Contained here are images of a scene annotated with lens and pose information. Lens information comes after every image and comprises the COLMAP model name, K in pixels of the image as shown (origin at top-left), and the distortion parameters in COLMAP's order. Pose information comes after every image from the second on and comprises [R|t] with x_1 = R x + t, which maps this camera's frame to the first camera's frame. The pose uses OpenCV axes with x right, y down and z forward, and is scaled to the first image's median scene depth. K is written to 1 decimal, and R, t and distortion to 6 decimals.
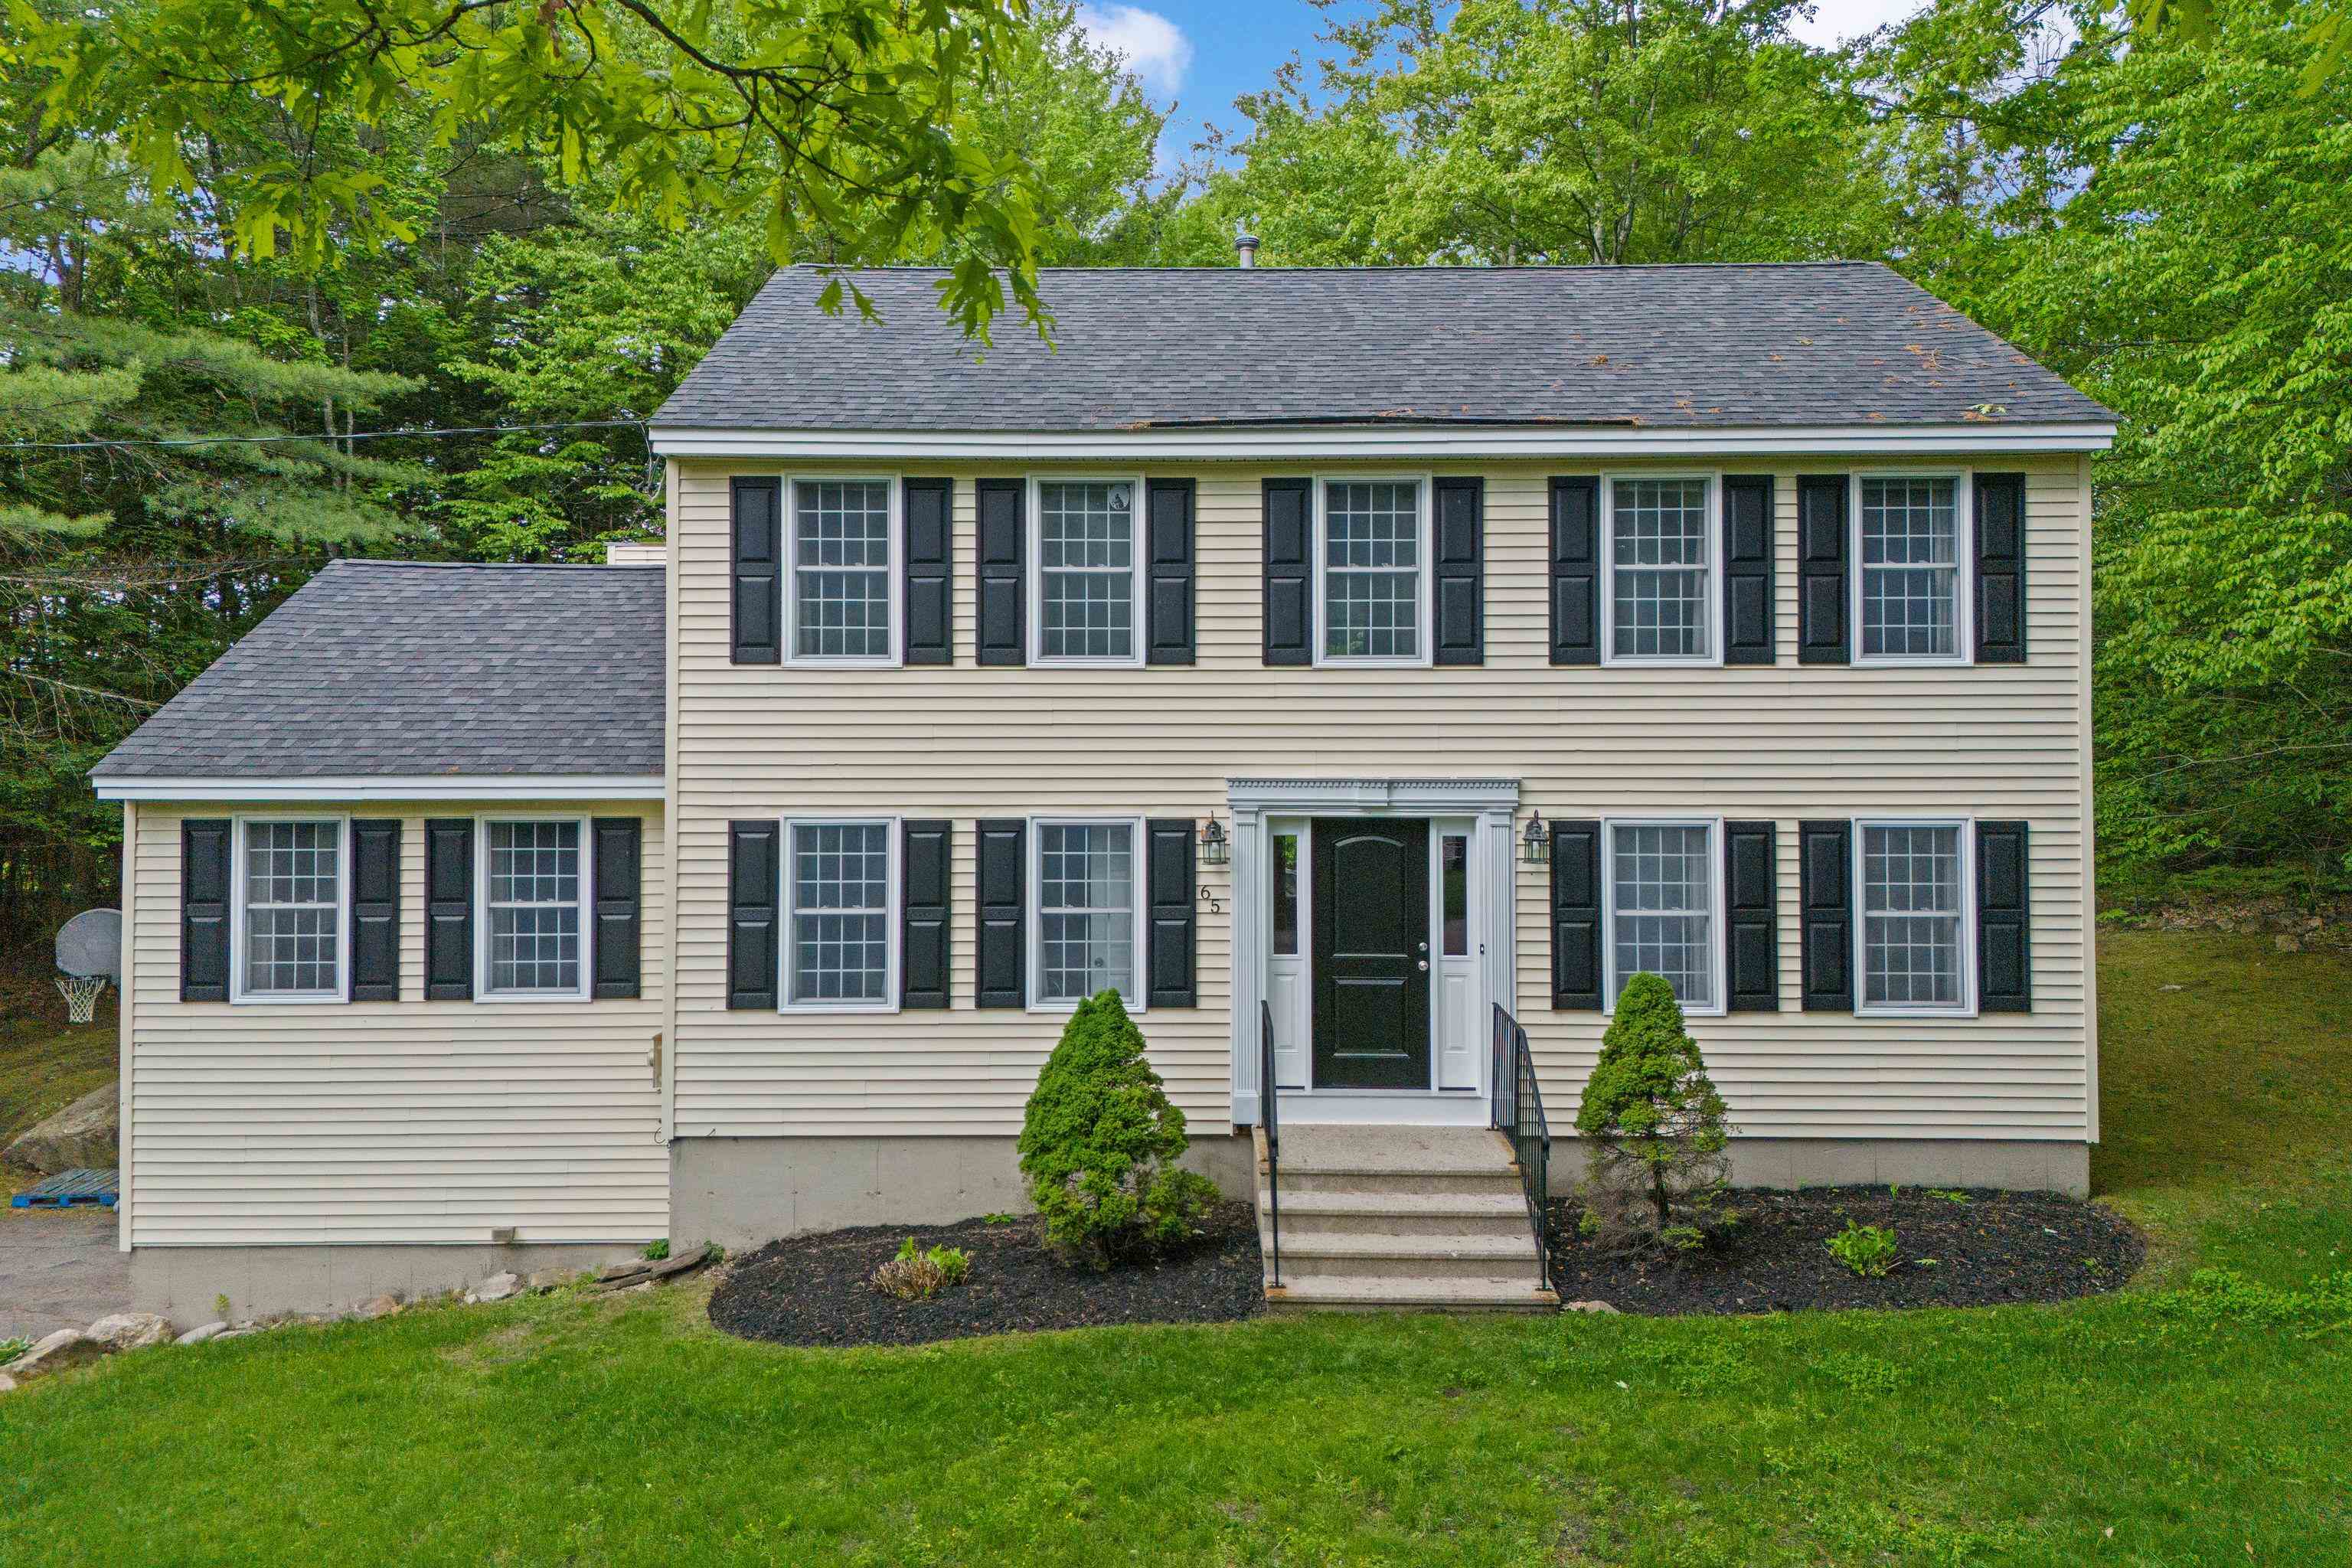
lens RADIAL K [[1722.4, 0, 1171.4], [0, 1722.4, 726.0], [0, 0, 1]] dist [0.085021, -0.090243]
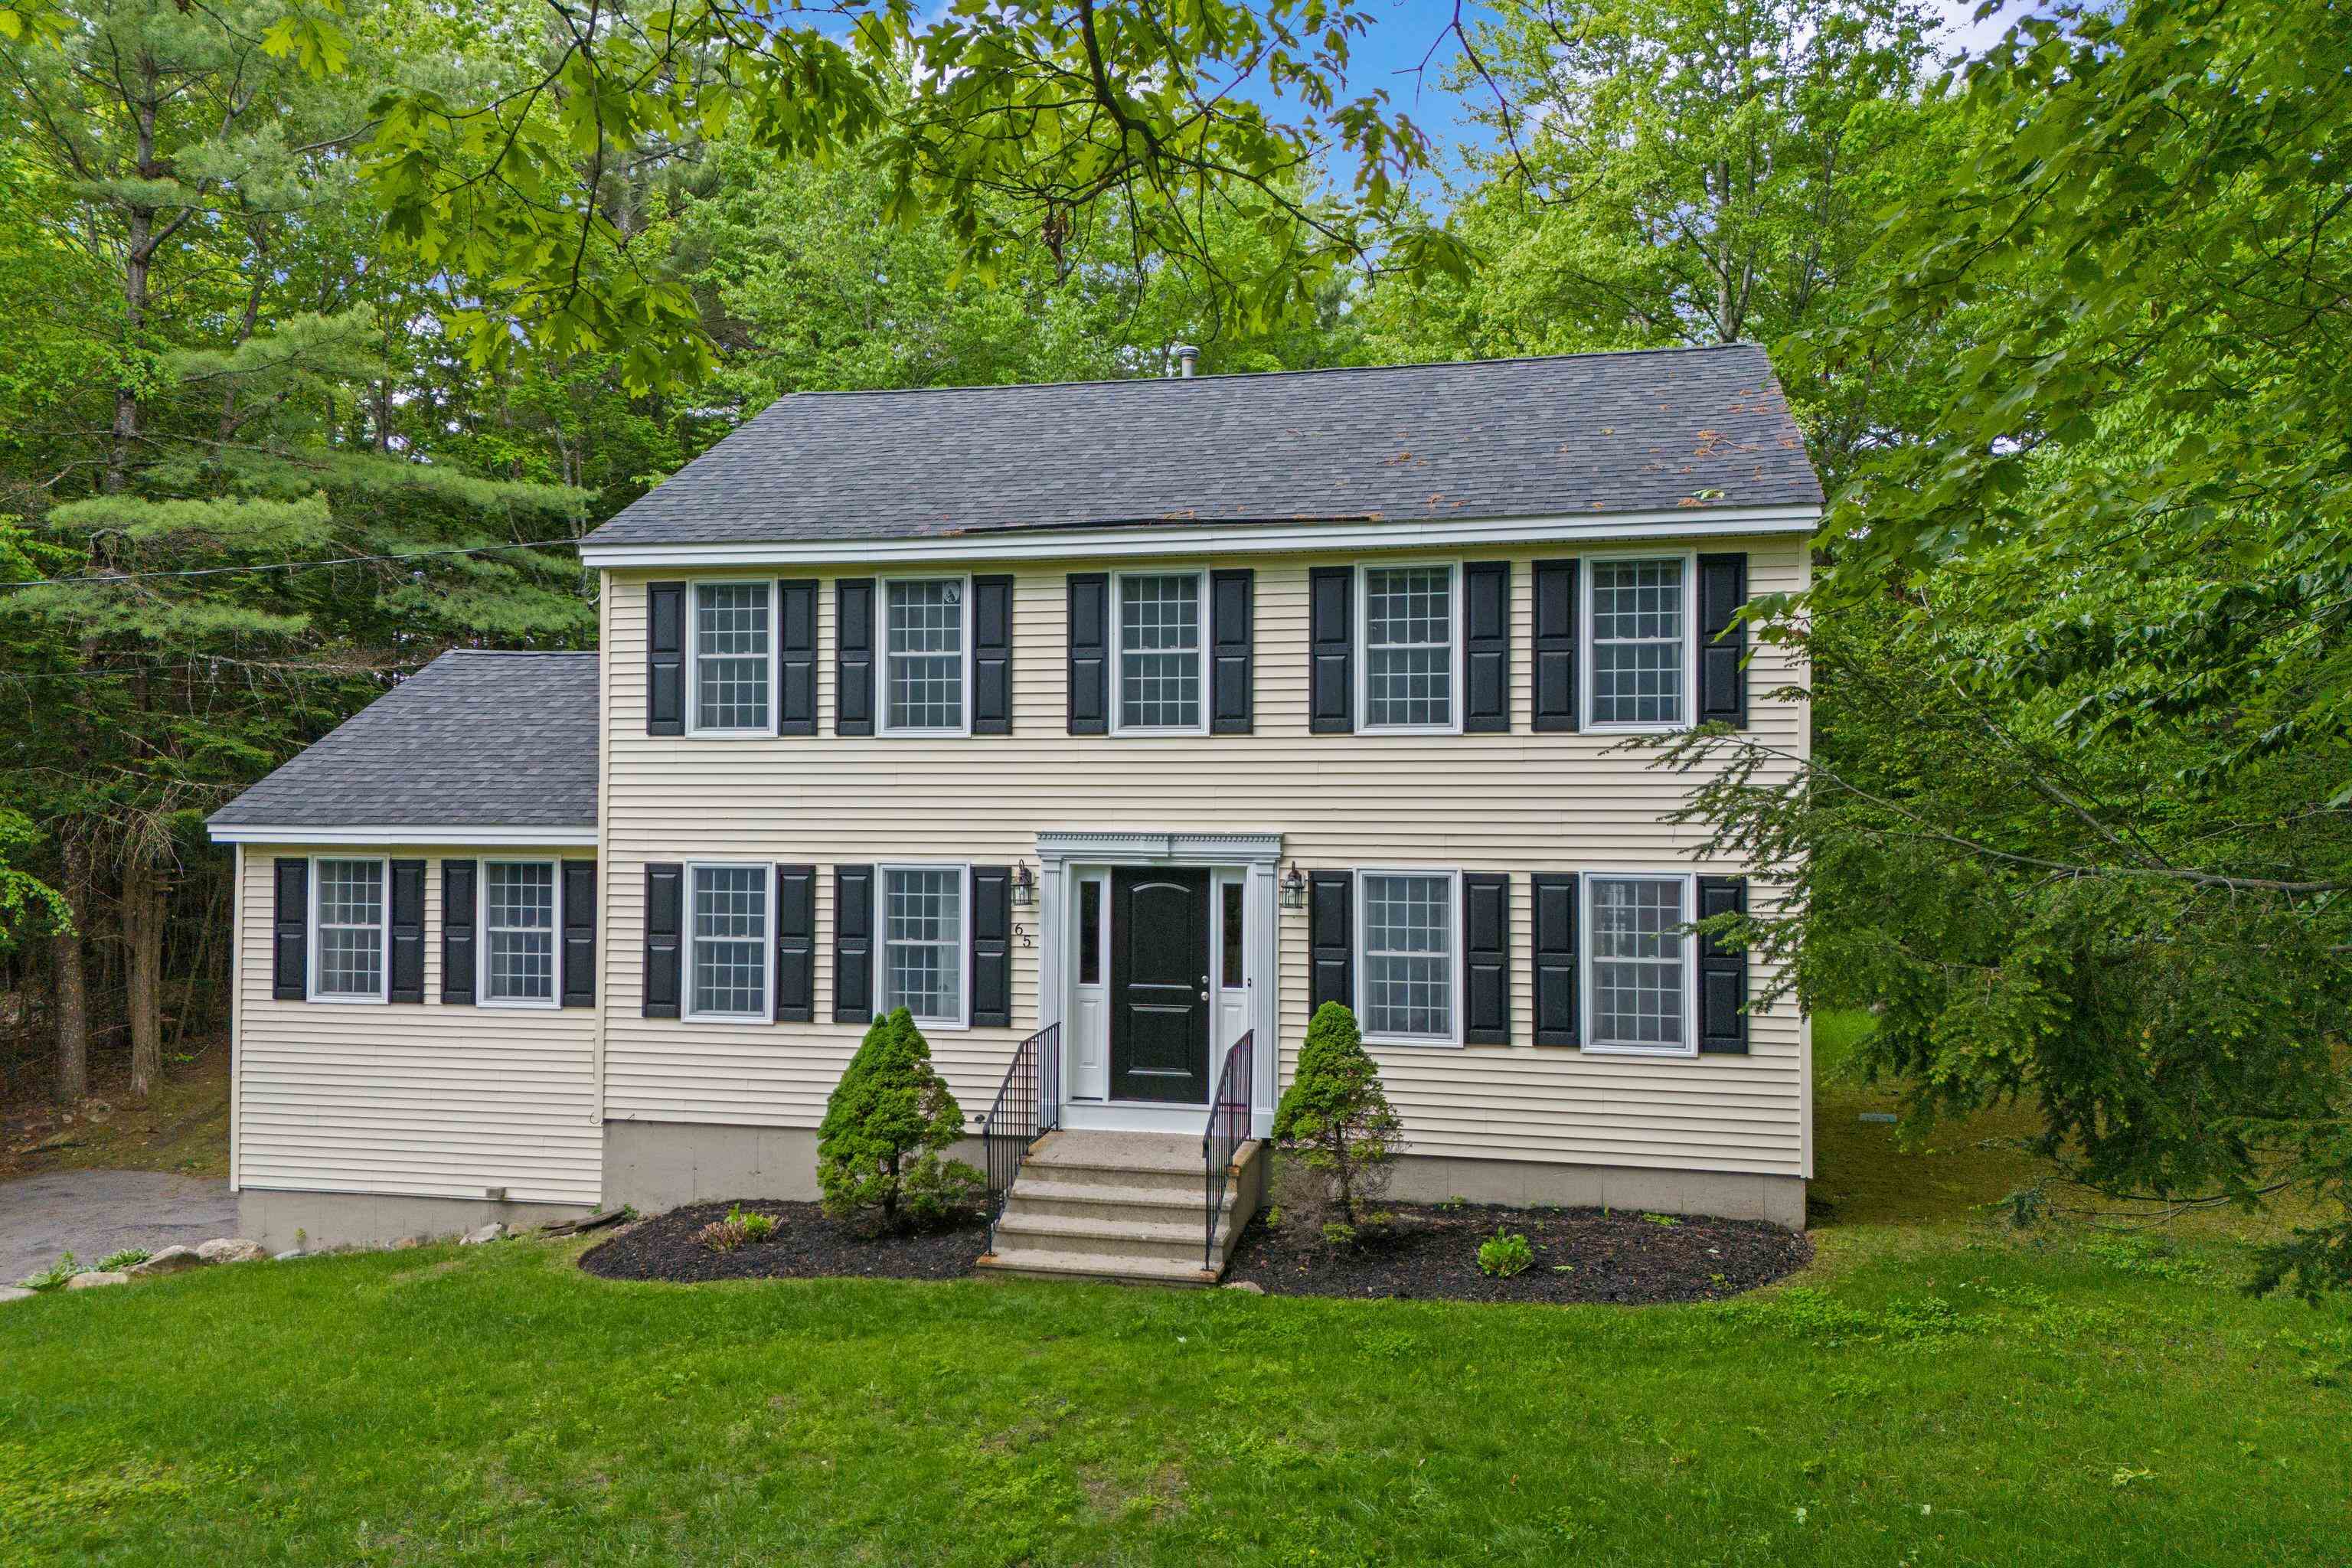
lens RADIAL K [[1714.0, 0, 1176.0], [0, 1714.0, 784.0], [0, 0, 1]] dist [0.084474, -0.094555]
pose [[0.977475, 0.001497, -0.211044, 0.369535], [-0.001463, 0.999999, 0.000317, -0.002423], [0.211044, -0.000001, 0.977476, -0.115071]]
